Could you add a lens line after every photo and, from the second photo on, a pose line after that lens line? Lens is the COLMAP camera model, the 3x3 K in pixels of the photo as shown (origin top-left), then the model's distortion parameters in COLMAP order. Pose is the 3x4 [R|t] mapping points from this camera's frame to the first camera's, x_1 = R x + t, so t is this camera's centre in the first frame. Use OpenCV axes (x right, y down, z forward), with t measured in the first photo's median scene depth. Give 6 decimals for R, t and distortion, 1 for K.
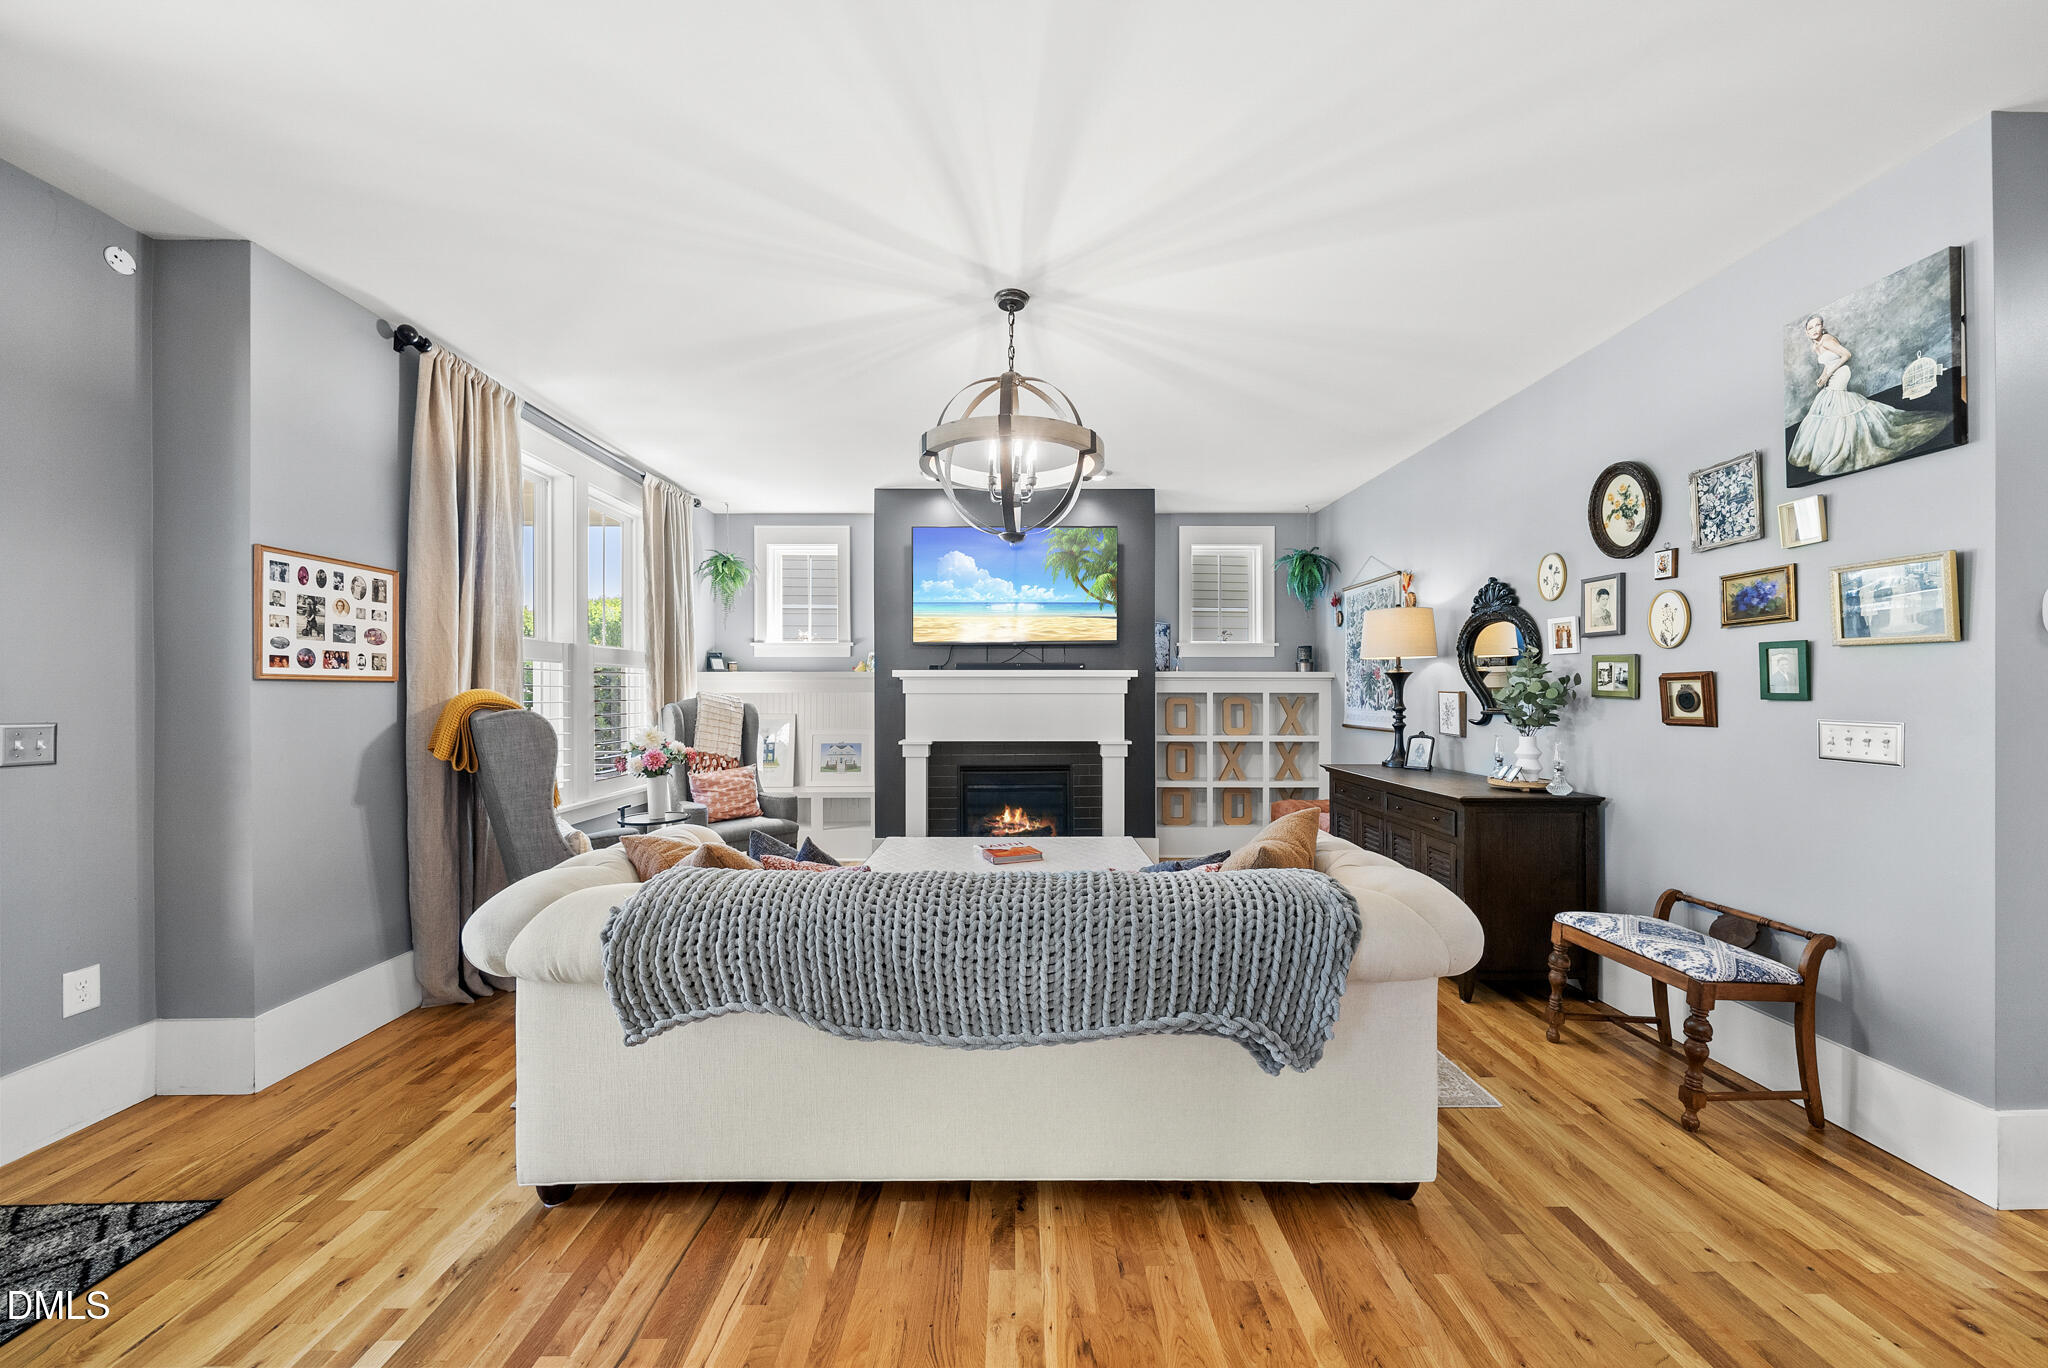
lens RADIAL K [[722.4, 0, 1018.0], [0, 722.4, 691.7], [0, 0, 1]] dist [-0.007762, 0.000158]
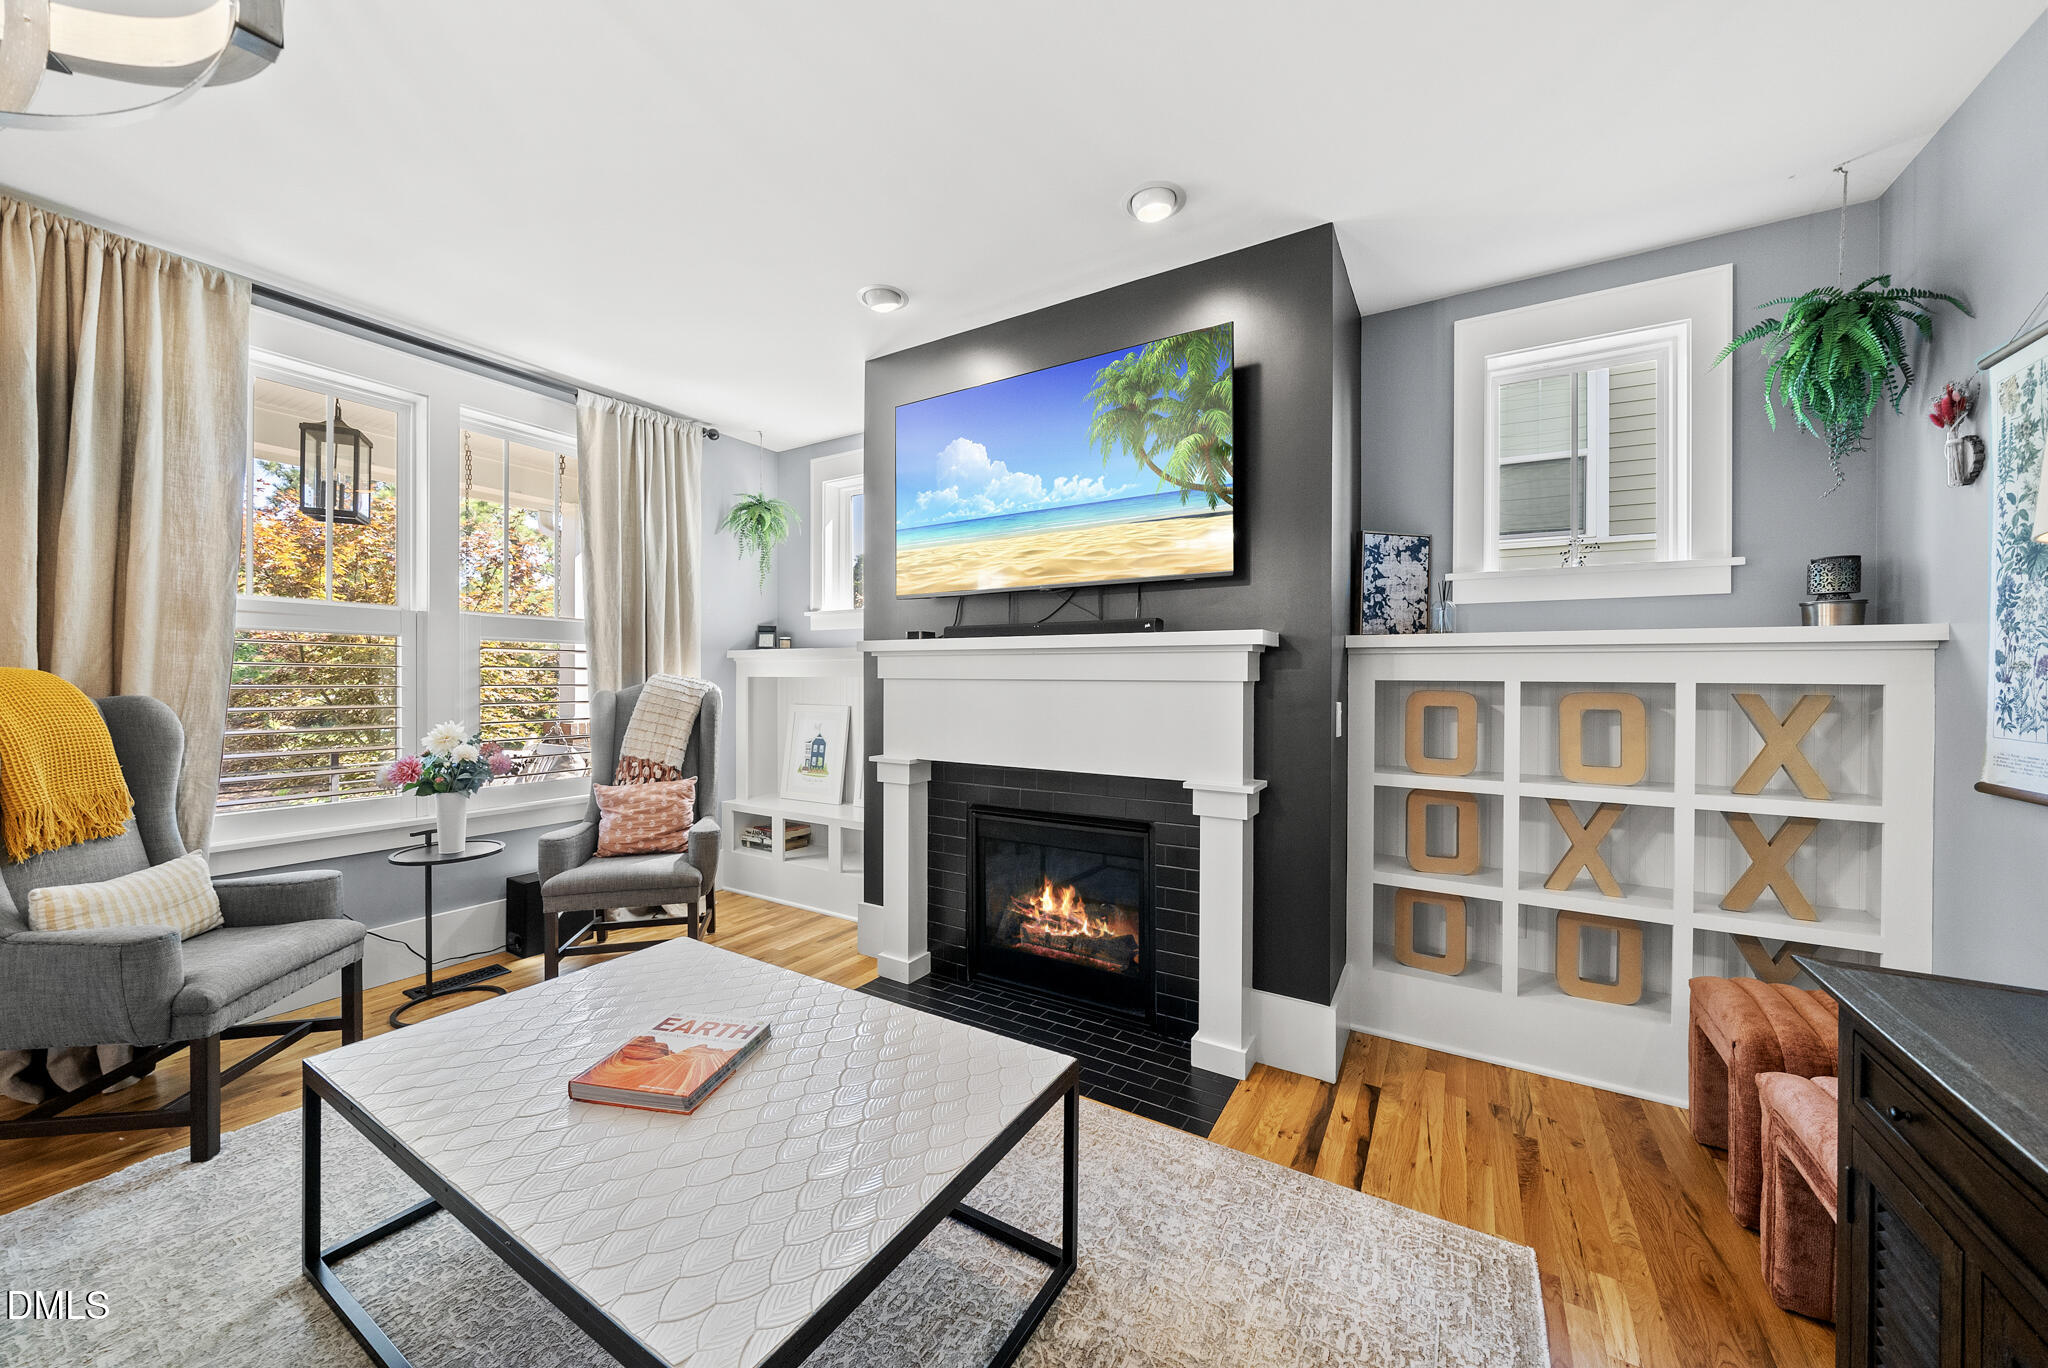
lens RADIAL K [[721.0, 0, 1024.0], [0, 721.0, 684.0], [0, 0, 1]] dist [-0.006682, -0.000118]
pose [[0.855291, 0.009389, -0.518063, 0.474355], [-0.005579, 0.999945, 0.008913, 0.001424], [0.518118, -0.004733, 0.855296, 0.960418]]
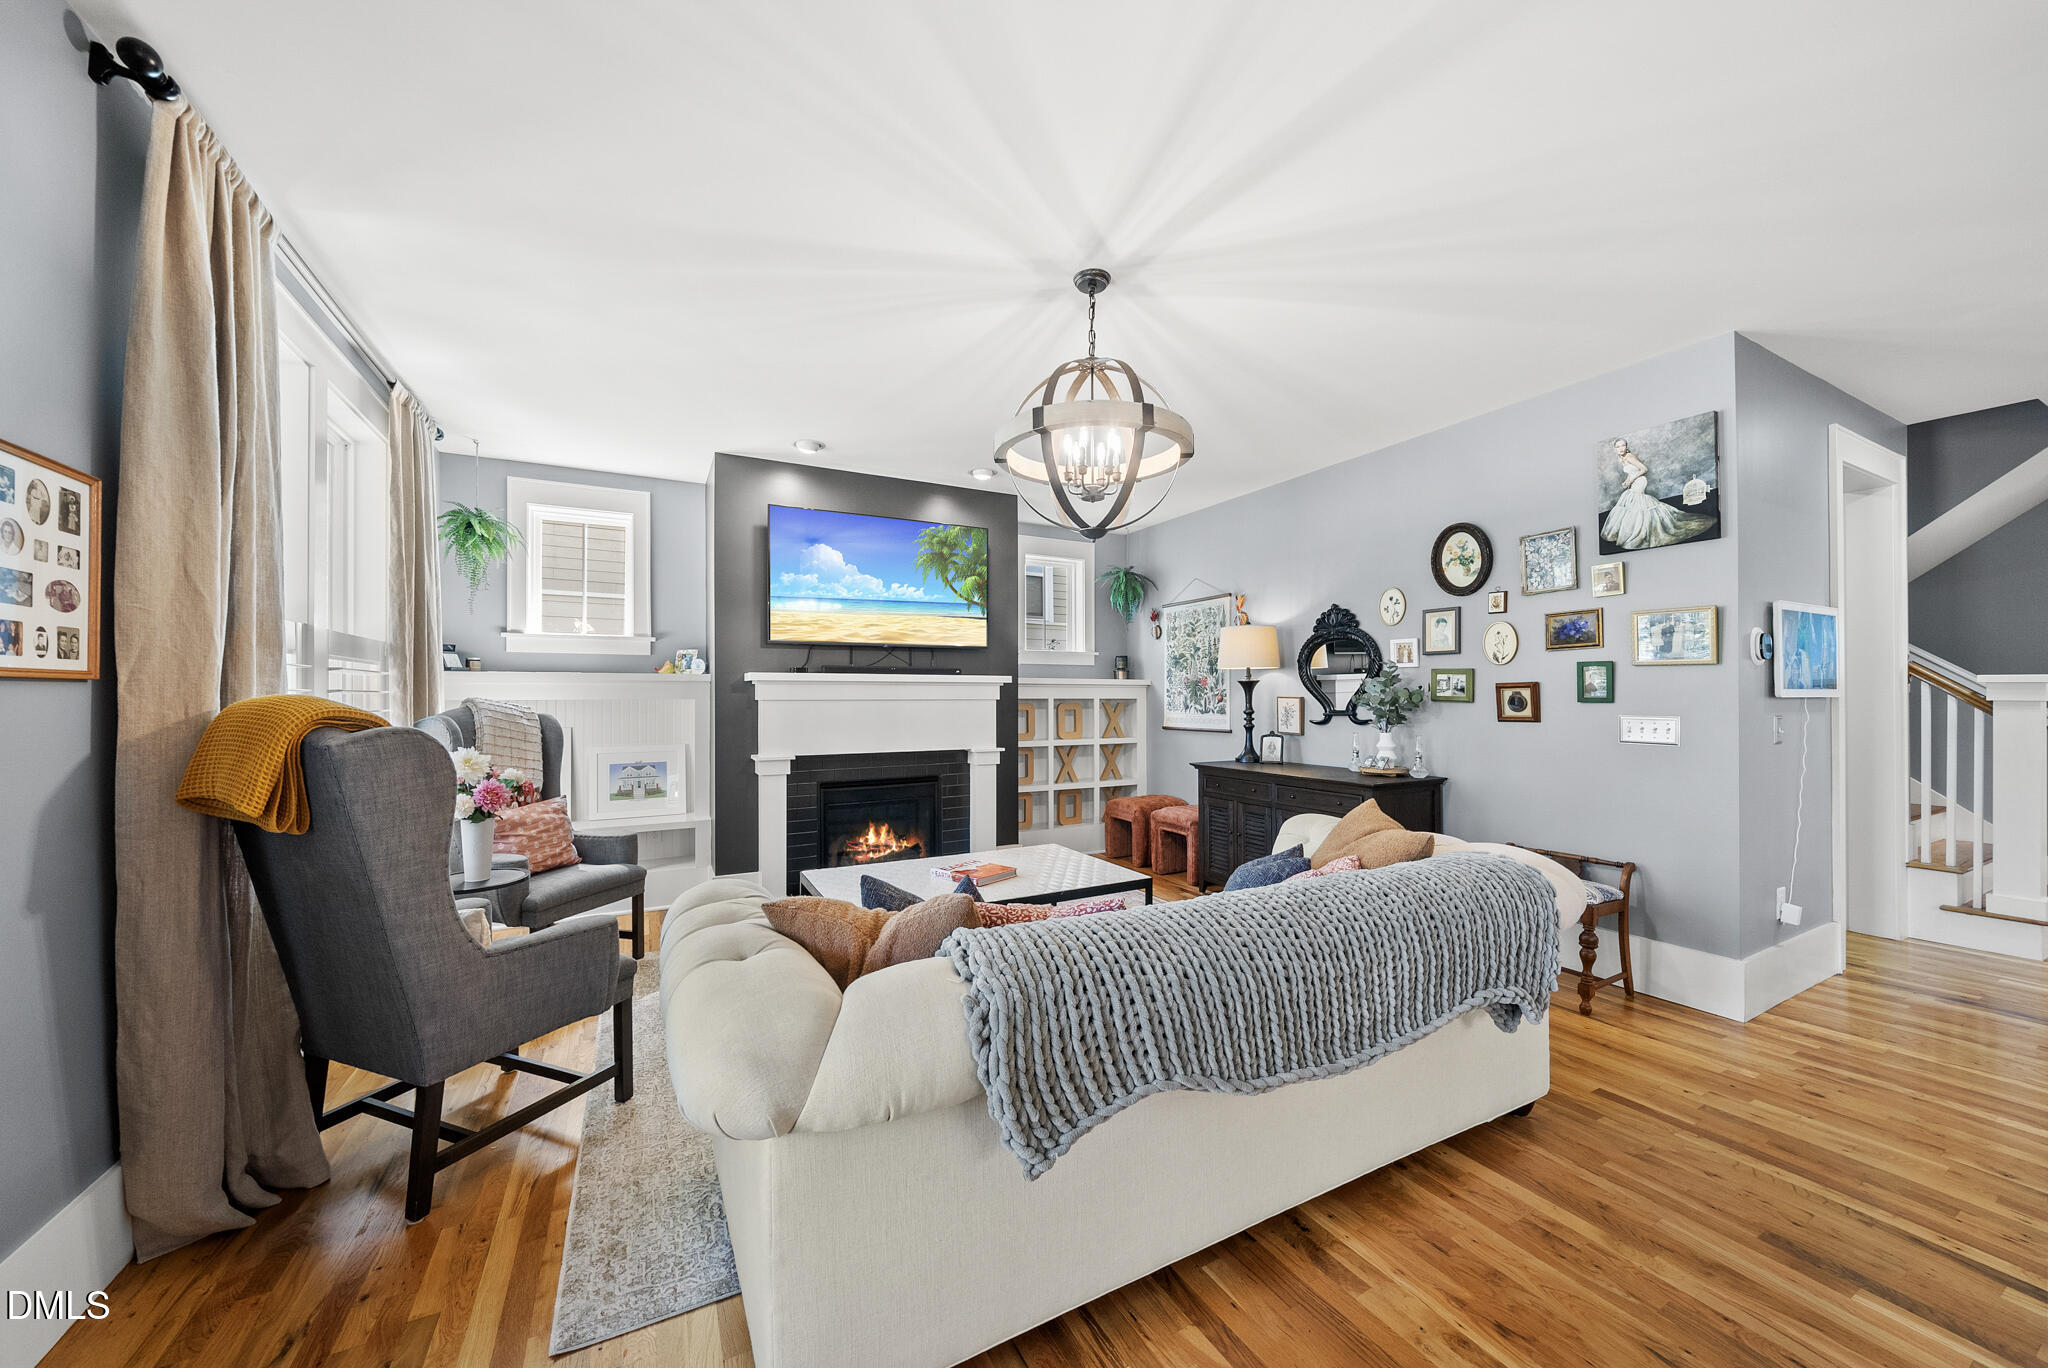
lens RADIAL K [[726.6, 0, 1020.3], [0, 726.6, 694.2], [0, 0, 1]] dist [-0.007245, -0.000144]
pose [[0.888568, 0.000750, 0.458744, -0.495171], [0.001875, 0.999984, -0.005266, 0.000708], [-0.458740, 0.005539, 0.888553, 0.192598]]
